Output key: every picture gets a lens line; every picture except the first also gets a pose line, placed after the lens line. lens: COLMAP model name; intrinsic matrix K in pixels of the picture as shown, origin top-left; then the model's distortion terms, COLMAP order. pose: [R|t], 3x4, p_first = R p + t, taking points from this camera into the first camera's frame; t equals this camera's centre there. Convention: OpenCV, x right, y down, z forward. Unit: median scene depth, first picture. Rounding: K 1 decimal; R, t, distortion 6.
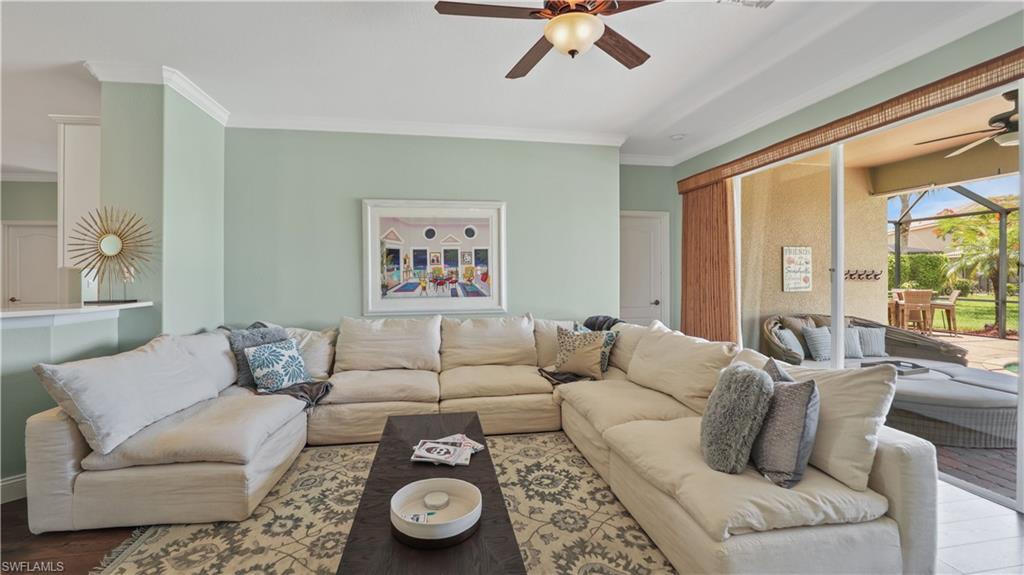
lens RADIAL K [[421.9, 0, 506.7], [0, 421.9, 272.1], [0, 0, 1]] dist [-0.013624, -0.003187]
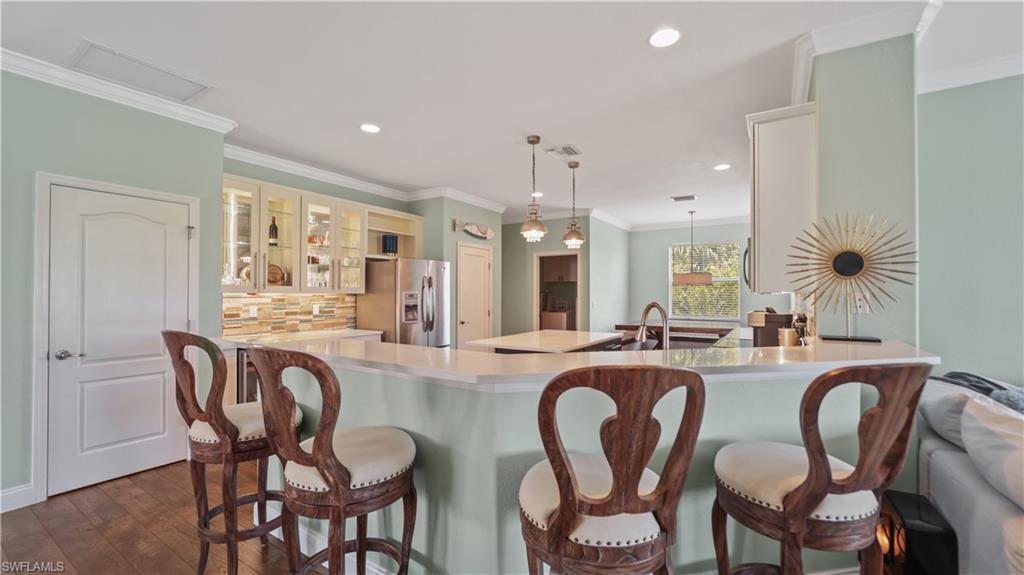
lens RADIAL K [[421.9, 0, 504.5], [0, 421.9, 285.4], [0, 0, 1]] dist [-0.013624, -0.003187]
pose [[0.730084, -0.010374, -0.683278, -0.625945], [-0.000856, 0.999870, -0.016095, -0.009516], [0.683356, 0.012336, 0.729981, 0.017370]]
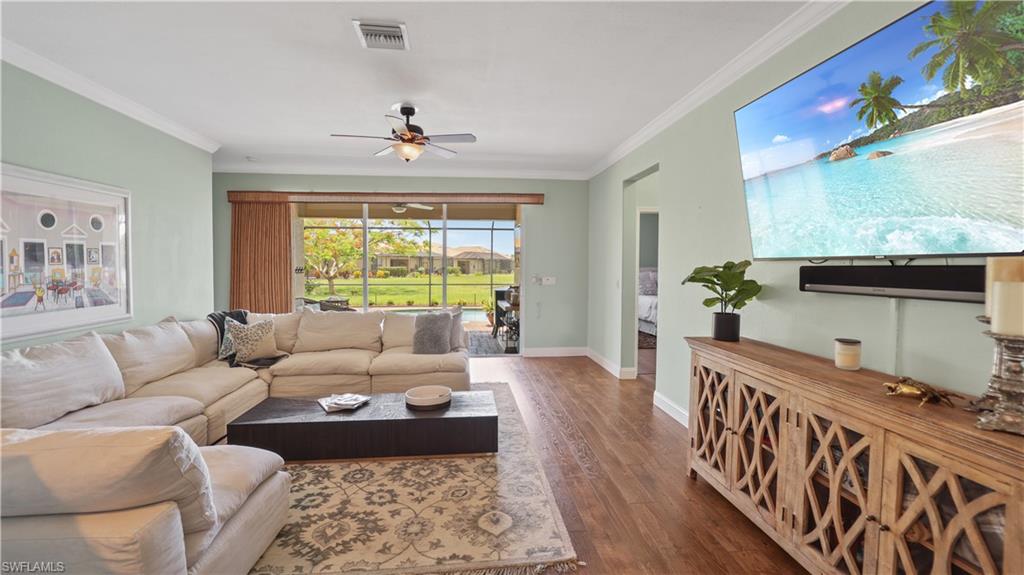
lens RADIAL K [[421.9, 0, 507.4], [0, 421.9, 270.5], [0, 0, 1]] dist [-0.013624, -0.003187]
pose [[0.068277, -0.011870, 0.997596, -0.829912], [-0.005893, 0.999907, 0.012301, -0.021618], [-0.997649, -0.006719, 0.068201, 0.198207]]
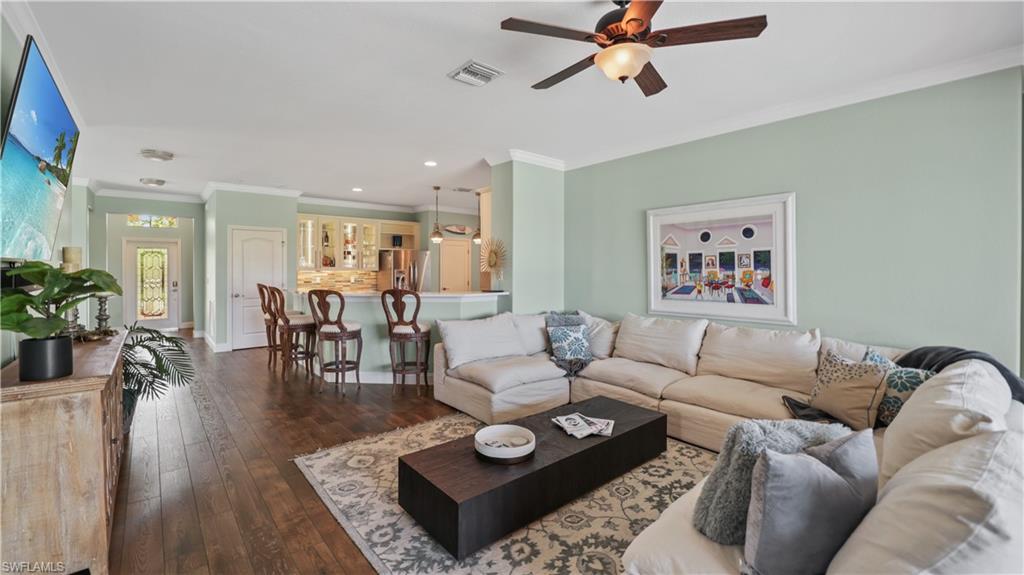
lens RADIAL K [[421.9, 0, 507.8], [0, 421.9, 265.6], [0, 0, 1]] dist [-0.013624, -0.003187]
pose [[0.512143, -0.004042, -0.858891, 0.438363], [0.002969, 0.999991, -0.002935, -0.022542], [0.858895, -0.001046, 0.512150, 0.098094]]
